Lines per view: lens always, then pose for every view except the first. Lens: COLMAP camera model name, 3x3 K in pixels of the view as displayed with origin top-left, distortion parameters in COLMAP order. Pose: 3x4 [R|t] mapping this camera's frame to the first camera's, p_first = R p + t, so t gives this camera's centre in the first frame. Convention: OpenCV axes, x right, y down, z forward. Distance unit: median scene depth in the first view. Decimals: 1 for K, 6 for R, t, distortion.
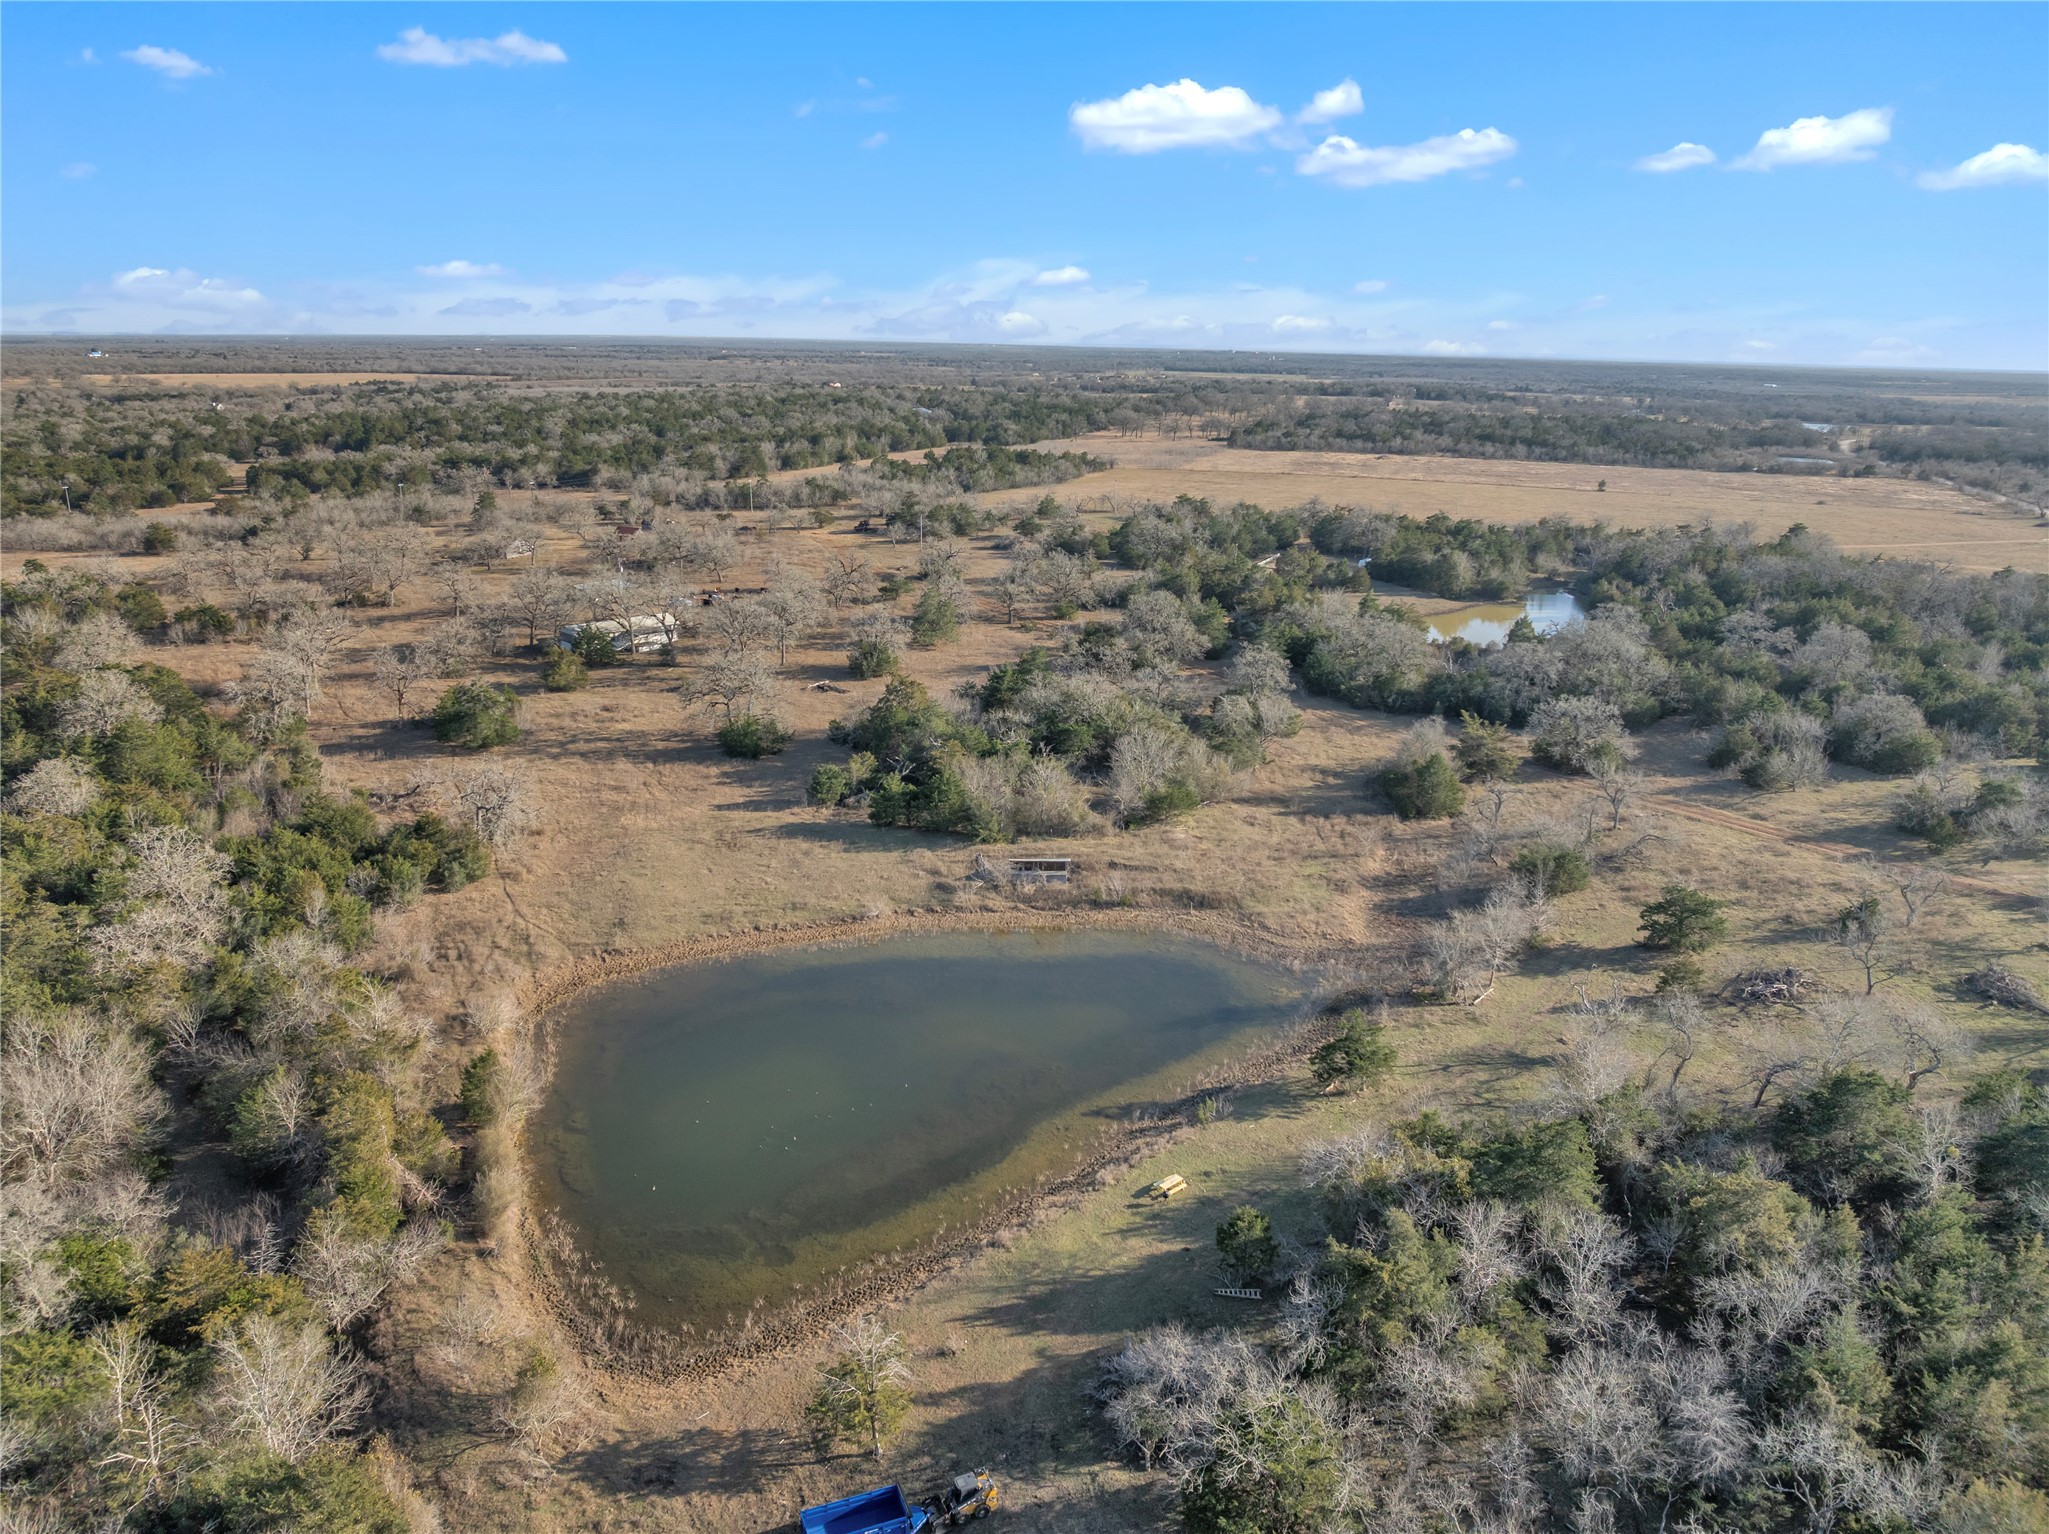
lens RADIAL K [[1451.5, 0, 1024.5], [0, 1451.5, 767.0], [0, 0, 1]] dist [-0.041205, 0.004635]
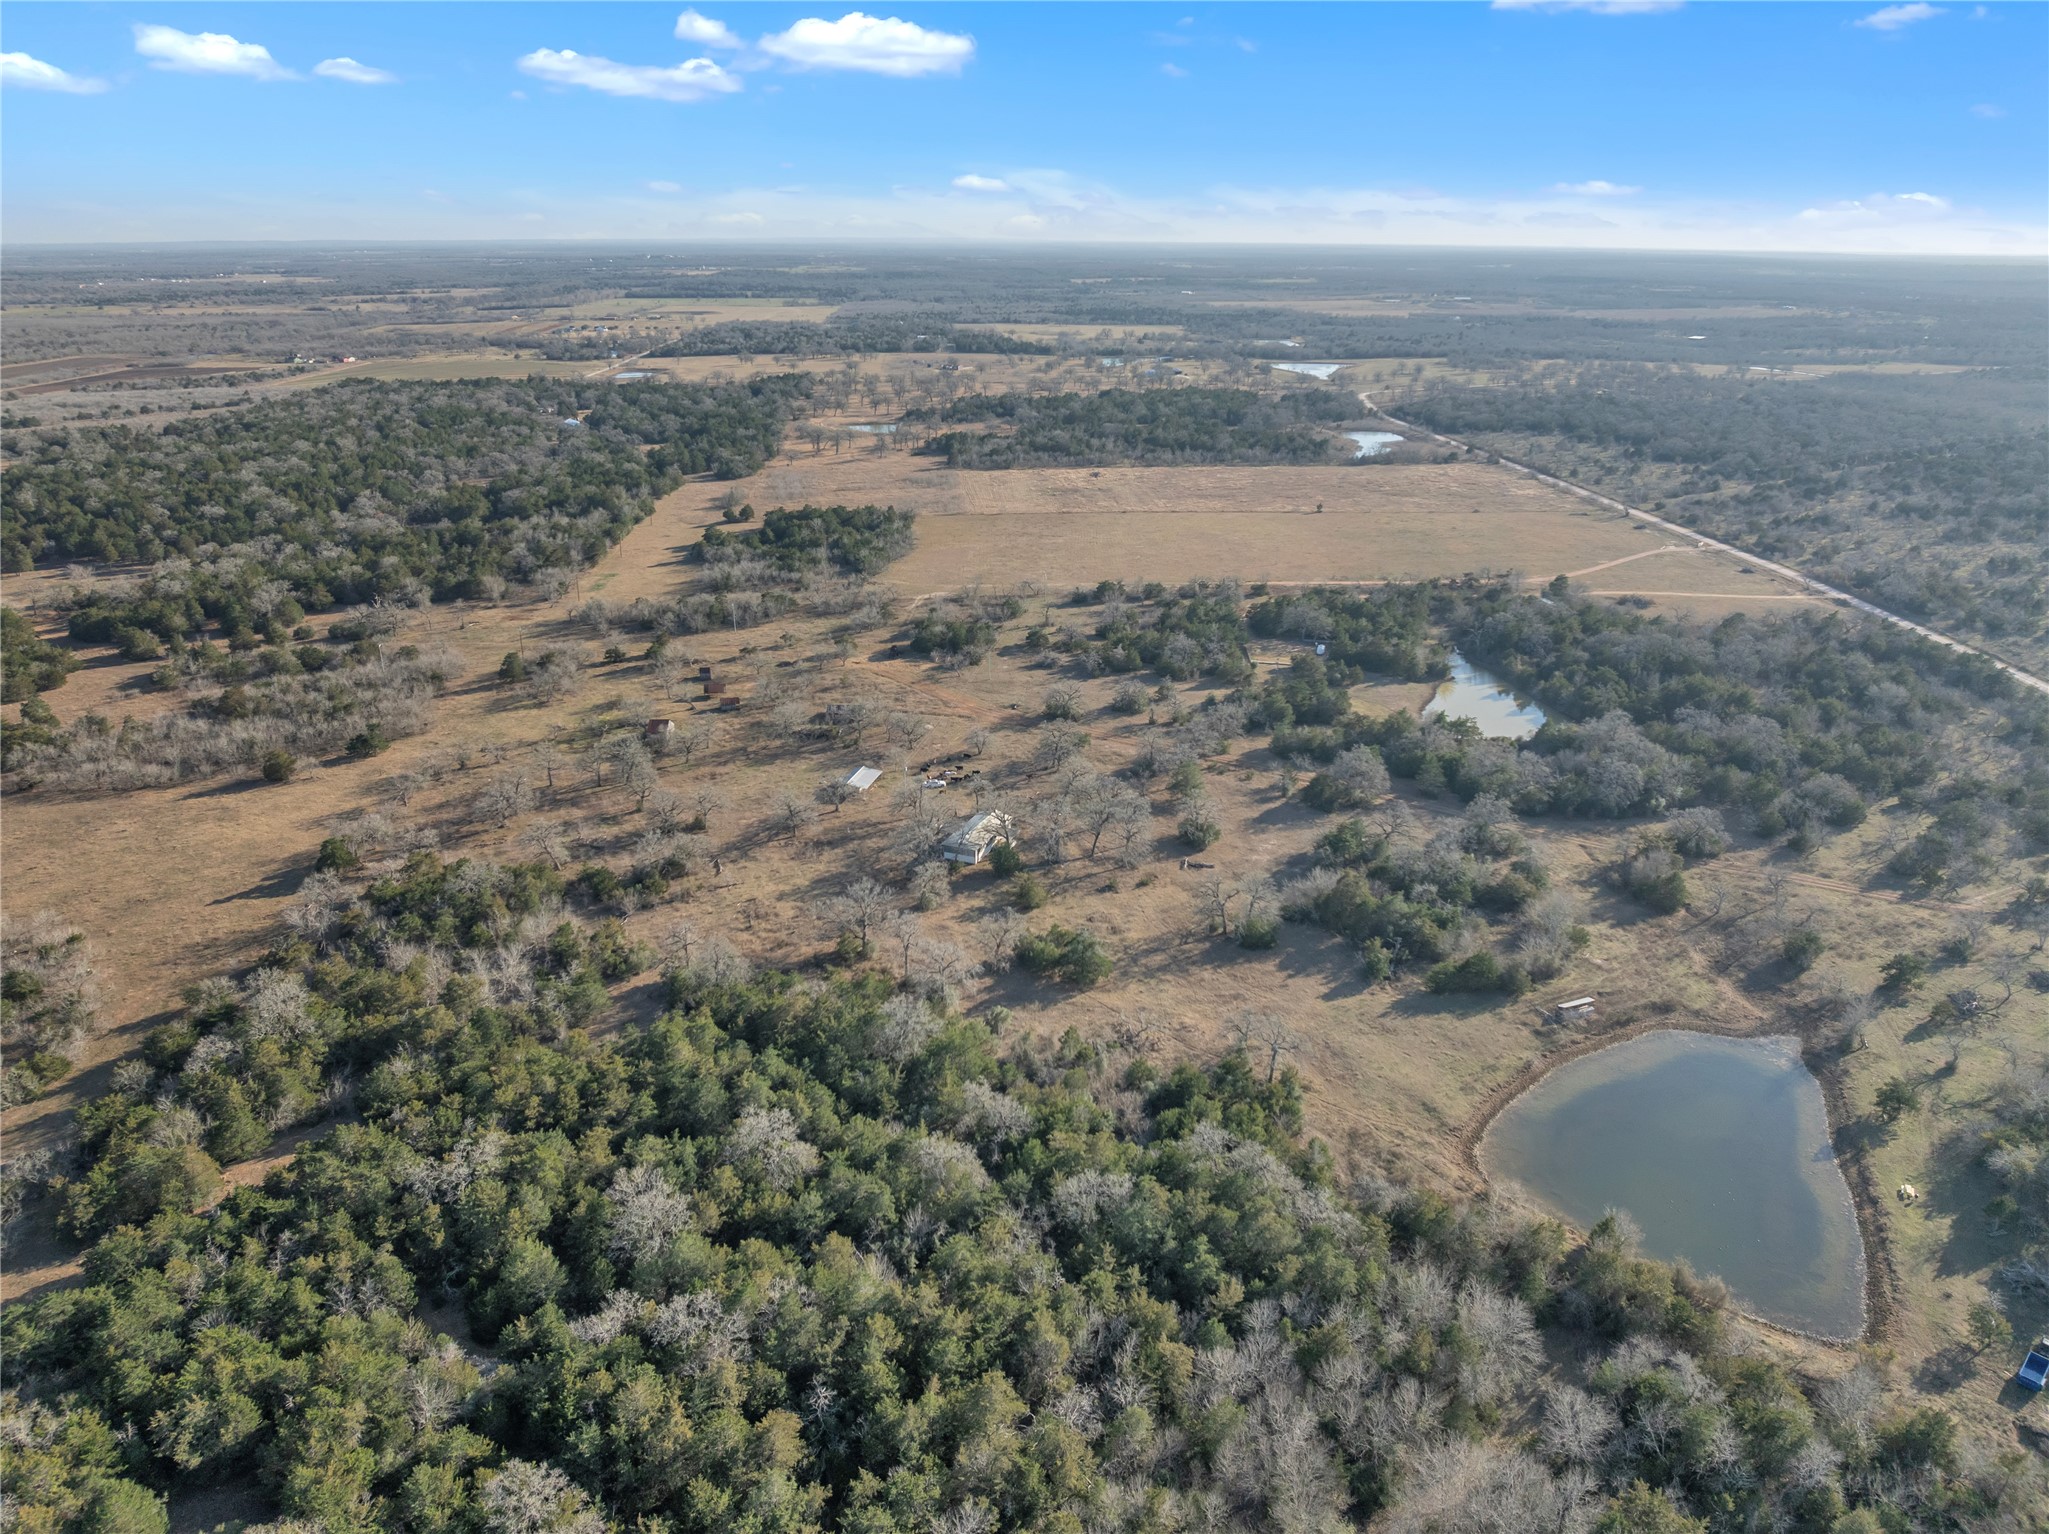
lens RADIAL K [[1451.5, 0, 1024.5], [0, 1451.5, 767.0], [0, 0, 1]] dist [-0.041205, 0.004635]
pose [[0.919552, -0.147288, 0.364322, -0.280744], [0.120865, 0.988167, 0.094431, -0.107148], [-0.373920, -0.042800, 0.926473, -0.063537]]
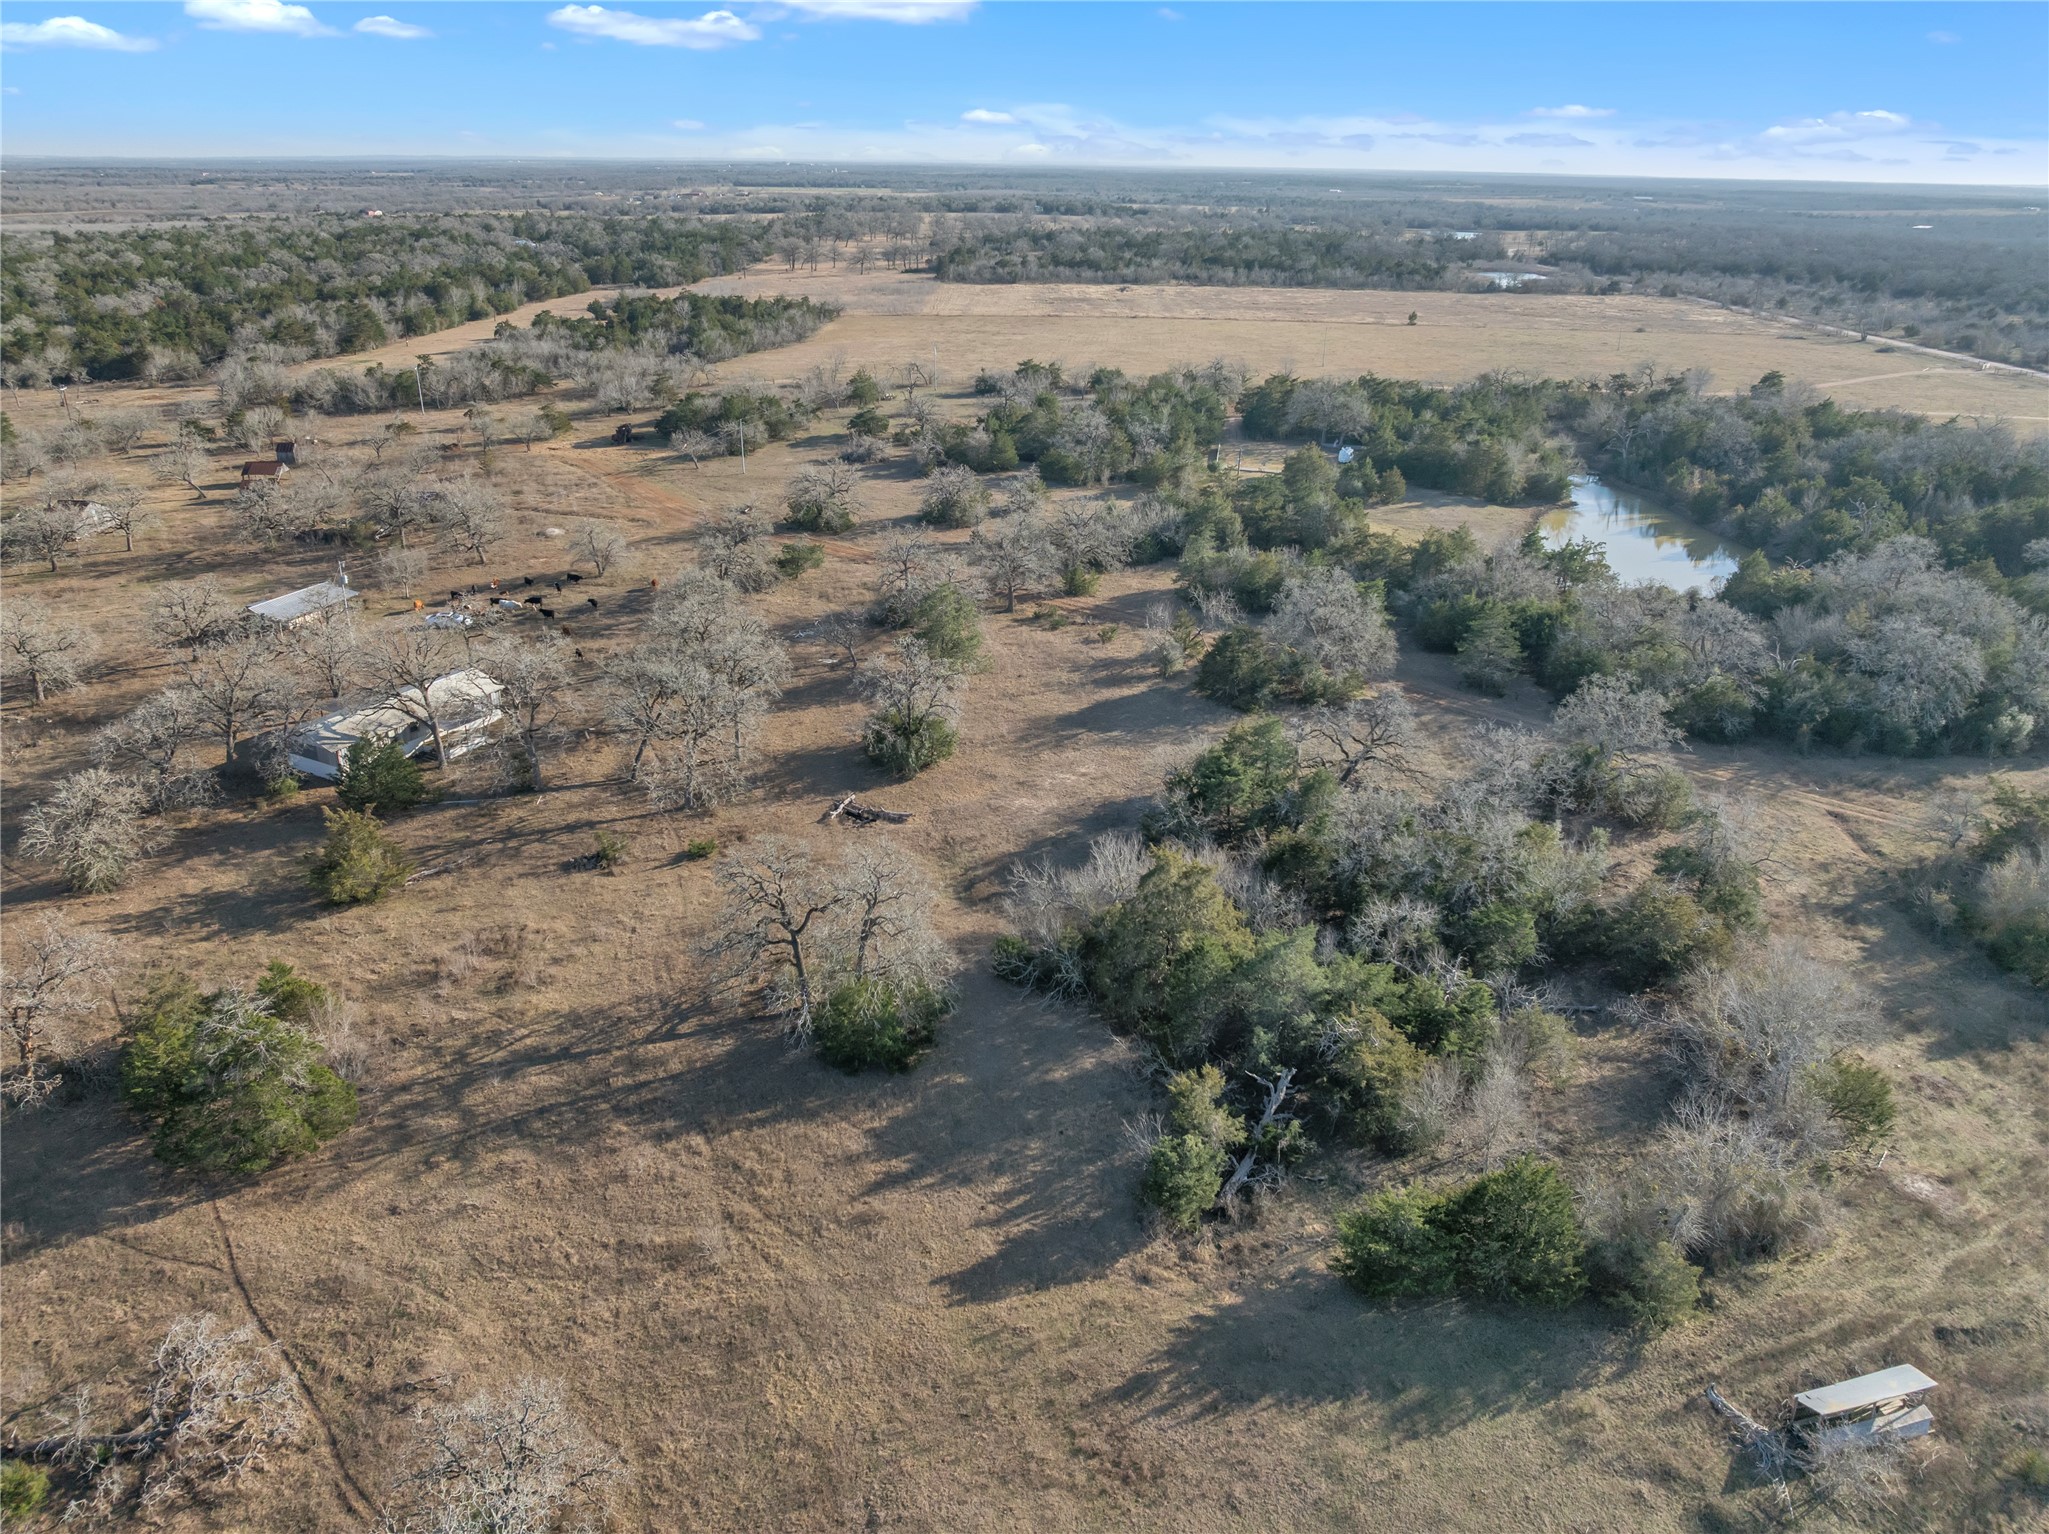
lens RADIAL K [[1451.5, 0, 1024.5], [0, 1451.5, 767.0], [0, 0, 1]] dist [-0.041205, 0.004635]
pose [[0.955746, -0.118736, 0.269169, -0.083163], [0.086583, 0.987940, 0.128368, -0.050740], [-0.281165, -0.099382, 0.954500, 0.172627]]
